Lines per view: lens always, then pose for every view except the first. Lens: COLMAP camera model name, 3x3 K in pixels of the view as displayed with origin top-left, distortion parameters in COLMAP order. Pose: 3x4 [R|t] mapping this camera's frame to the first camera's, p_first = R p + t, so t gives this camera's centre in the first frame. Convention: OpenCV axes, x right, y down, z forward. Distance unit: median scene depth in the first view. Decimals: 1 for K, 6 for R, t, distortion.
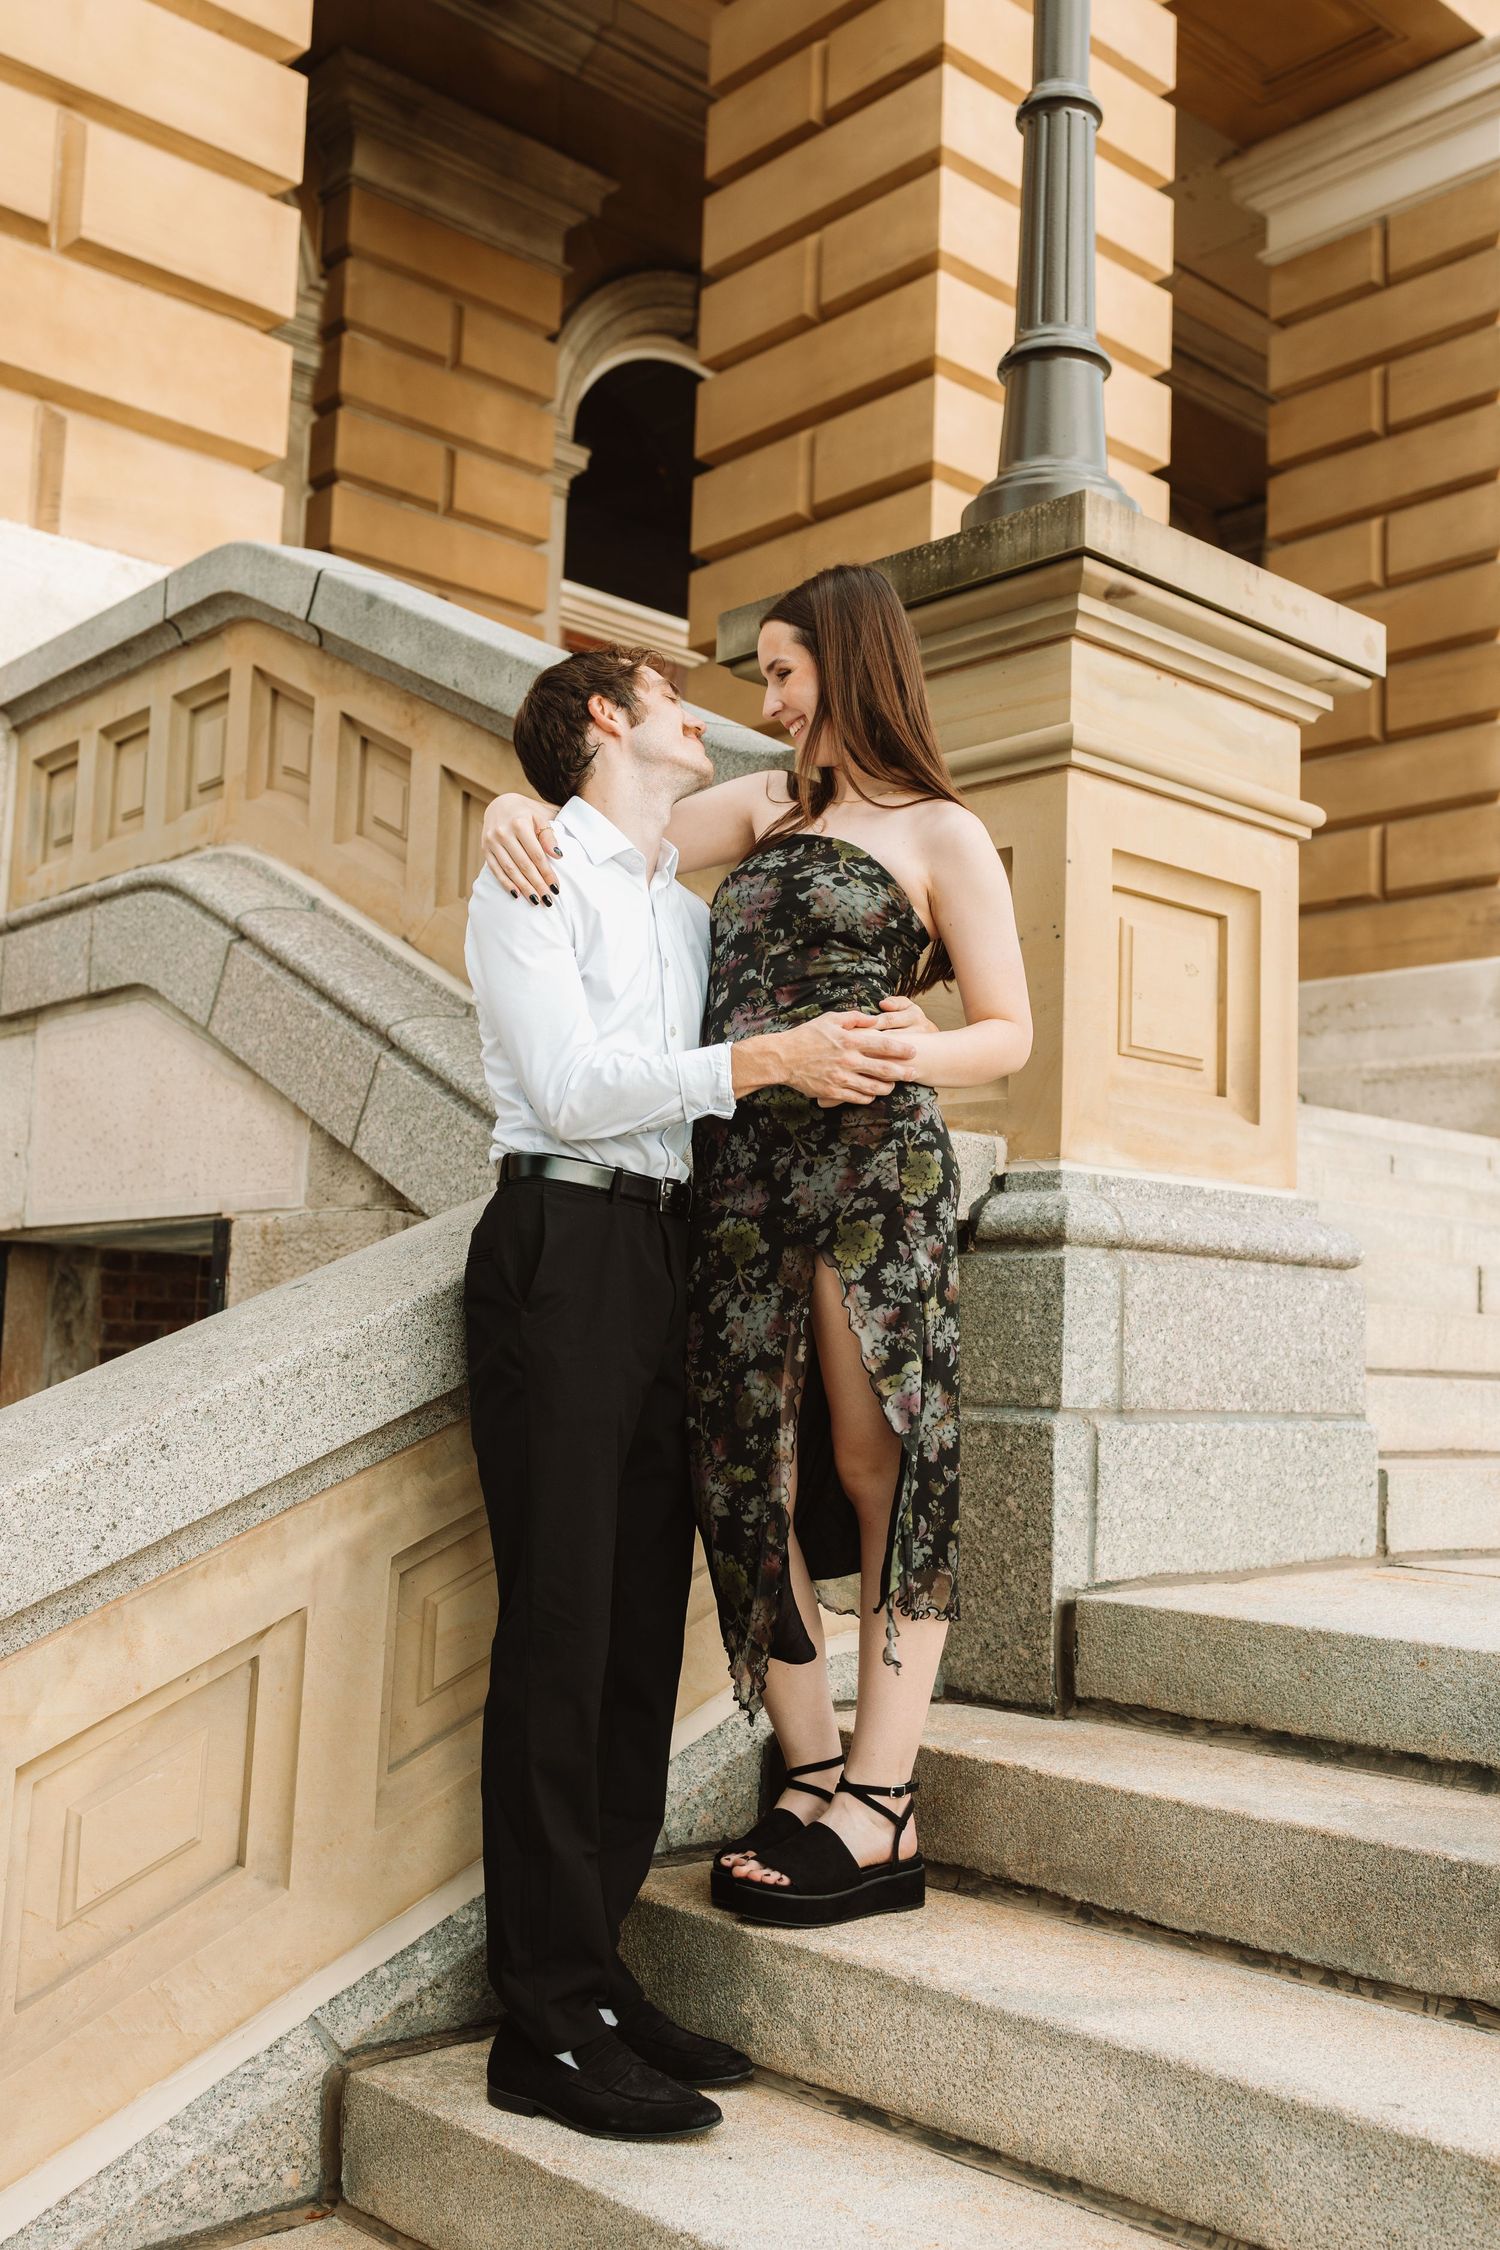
lens RADIAL K [[2215.8, 0, 750.0], [0, 2215.8, 1125.0], [0, 0, 1]] dist [-0.005317, 0.027776]
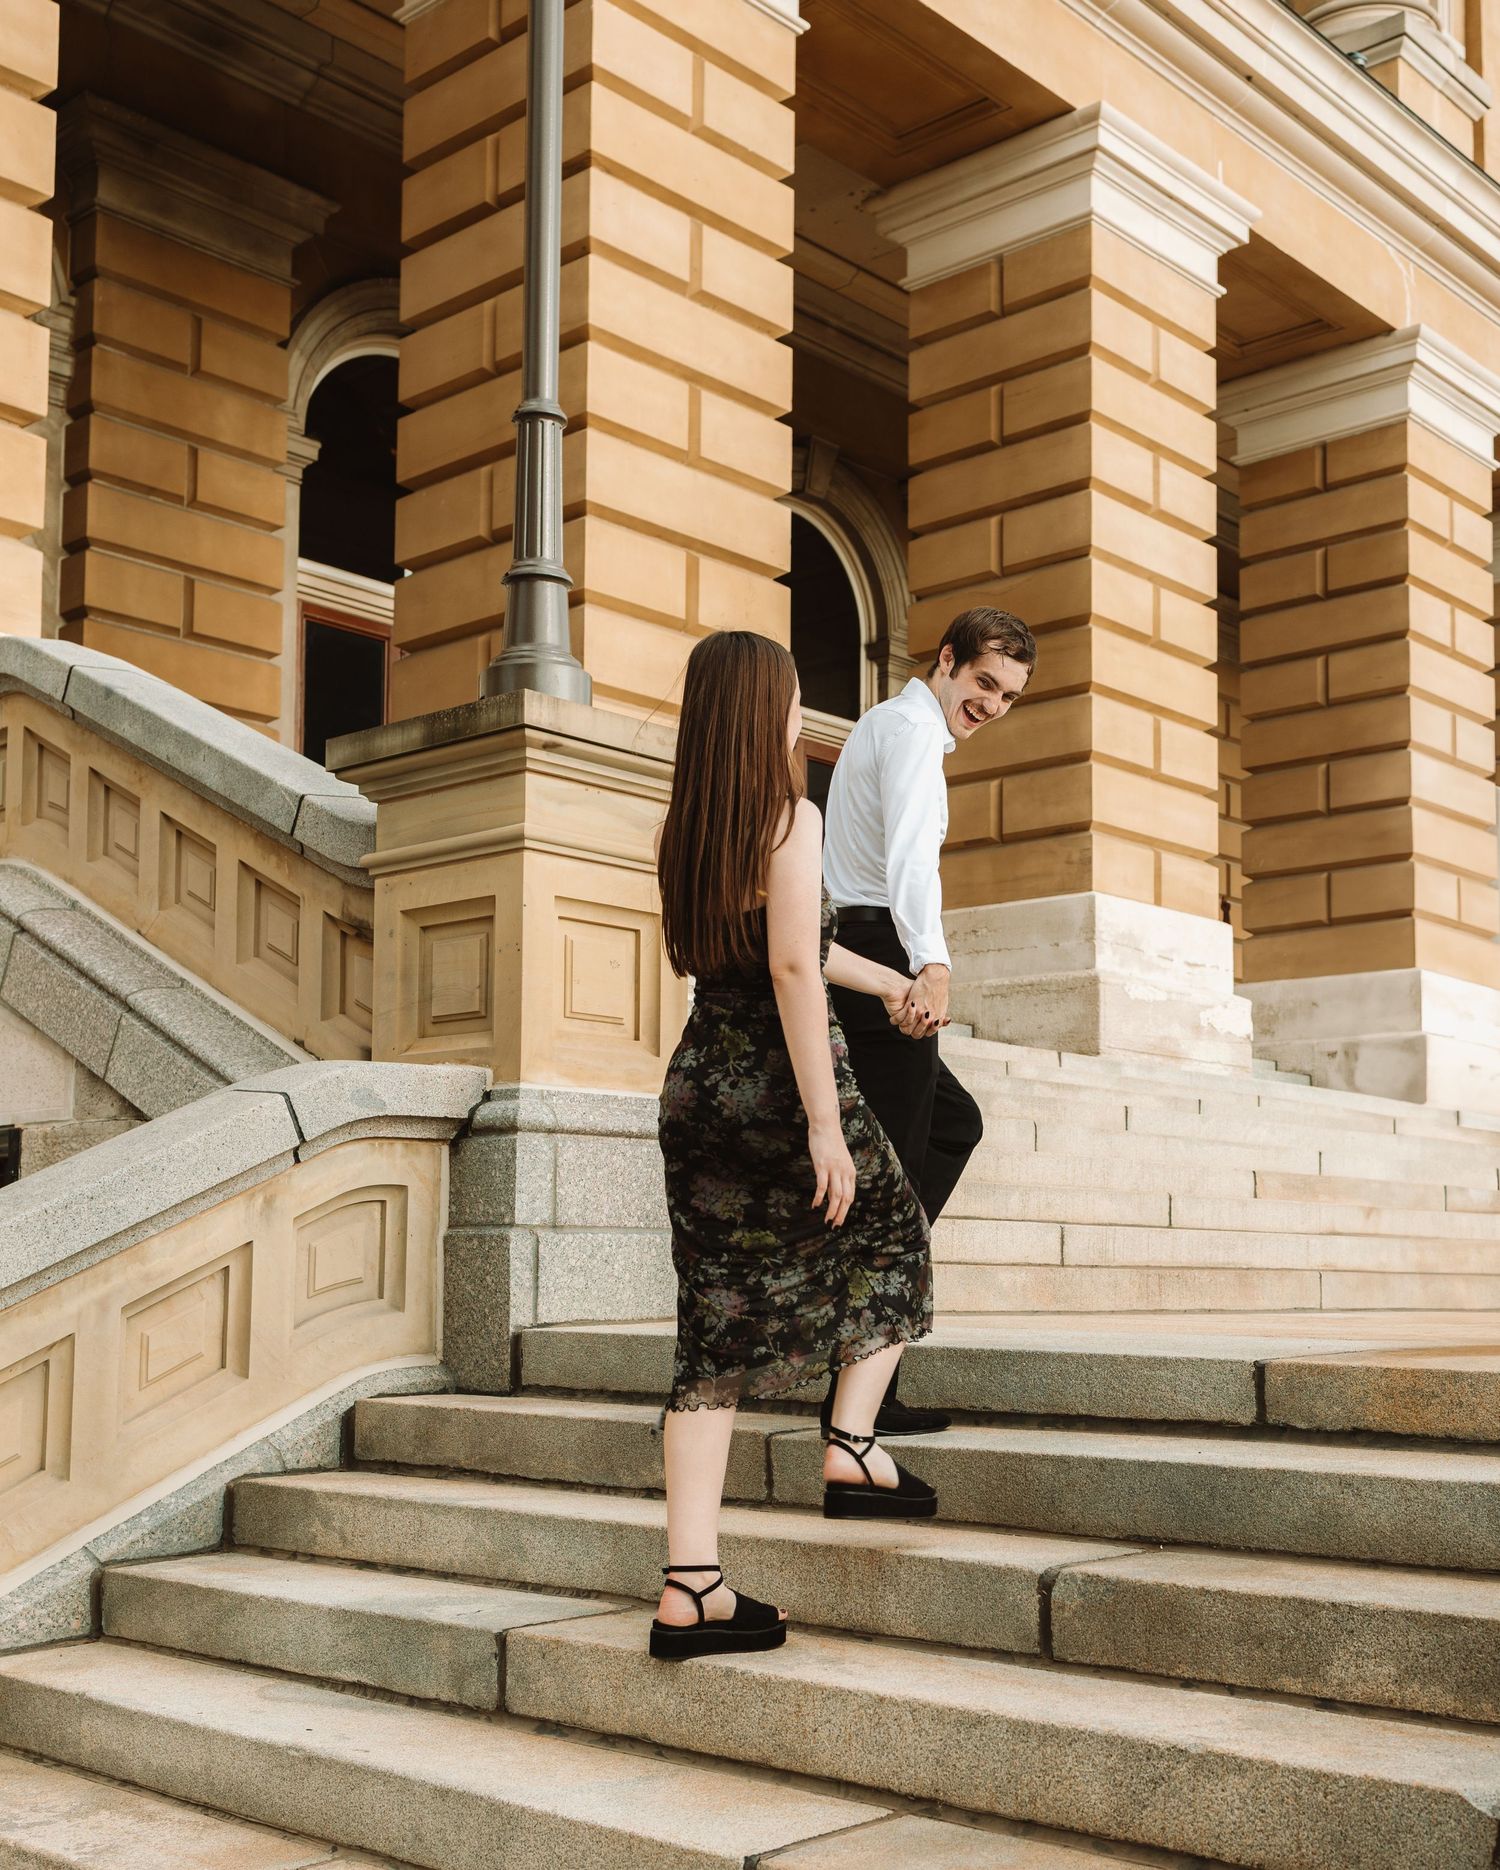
lens RADIAL K [[2216.0, 0, 758.2], [0, 2216.0, 1121.8], [0, 0, 1]] dist [-0.014604, 0.017956]
pose [[0.995149, -0.021213, 0.096064, 0.100468], [0.017053, 0.998890, 0.043919, -0.016219], [-0.096889, -0.042067, 0.994406, -0.458476]]
